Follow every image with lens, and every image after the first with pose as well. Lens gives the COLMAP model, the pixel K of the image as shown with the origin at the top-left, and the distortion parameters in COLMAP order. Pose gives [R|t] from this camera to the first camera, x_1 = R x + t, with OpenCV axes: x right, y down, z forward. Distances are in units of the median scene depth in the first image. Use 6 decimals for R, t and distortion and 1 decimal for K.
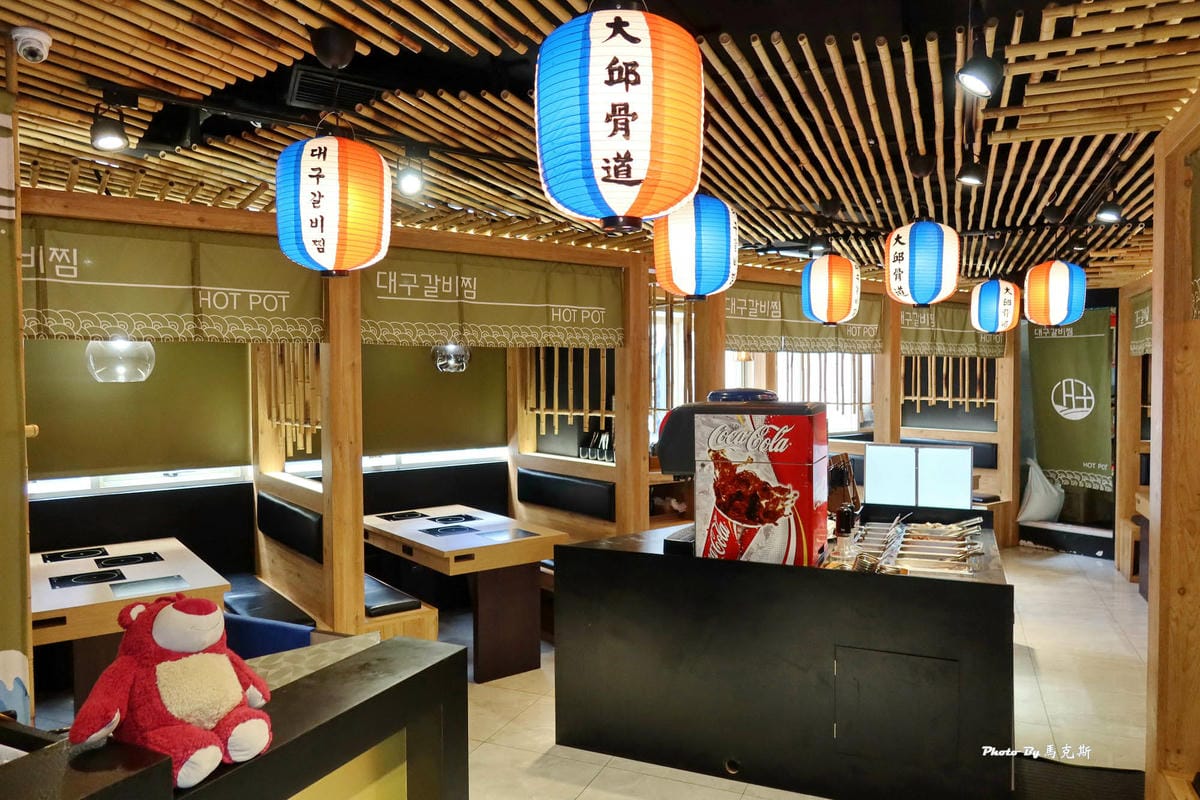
lens RADIAL K [[811.6, 0, 602.4], [0, 811.6, 395.8], [0, 0, 1]] dist [-0.005853, -0.005850]
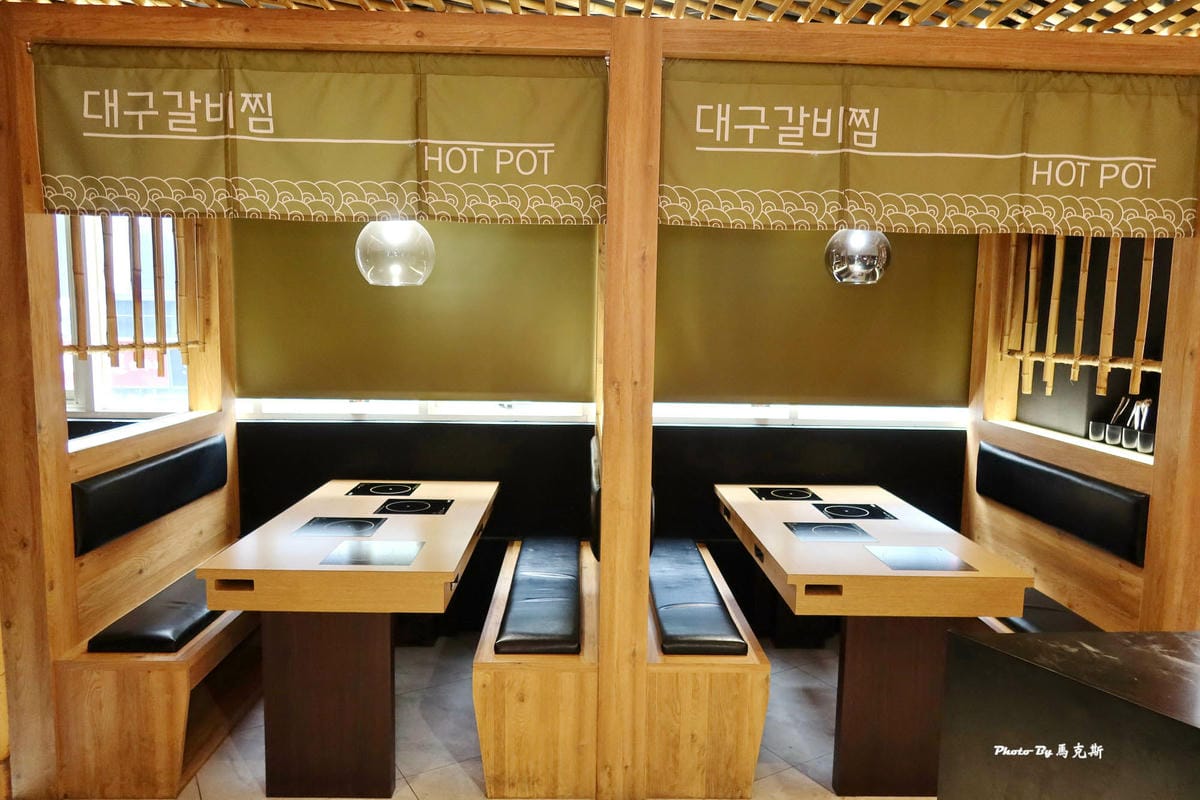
lens RADIAL K [[811.6, 0, 602.4], [0, 811.6, 395.8], [0, 0, 1]] dist [-0.005853, -0.005850]
pose [[0.809415, 0.082057, -0.581475, 0.032332], [-0.039920, 0.995587, 0.084928, 0.013207], [0.585878, -0.045529, 0.809119, 0.415967]]
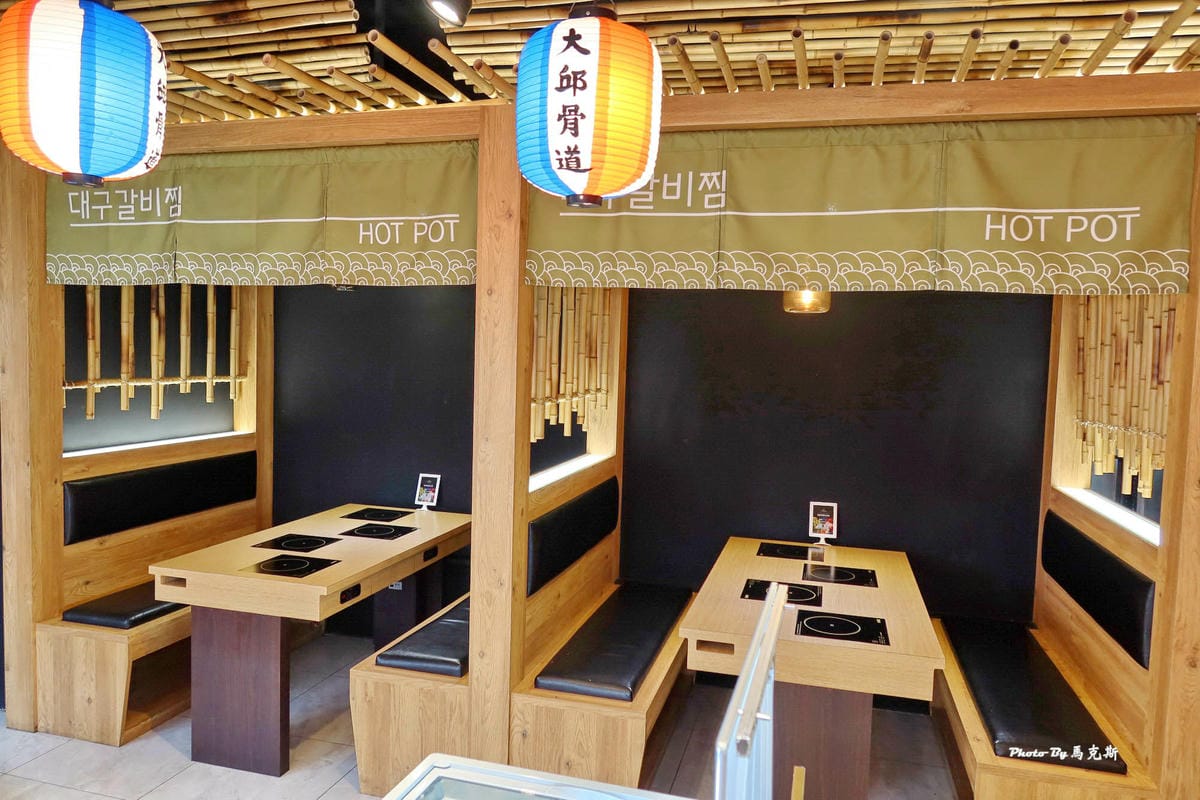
lens RADIAL K [[790.2, 0, 600.0], [0, 790.2, 400.0], [0, 0, 1]] dist [-0.036392, 0.000399]
pose [[0.614467, 0.063031, -0.786420, 0.595579], [-0.062705, 0.997552, 0.030959, -0.005833], [0.786446, 0.030289, 0.616915, 0.860122]]
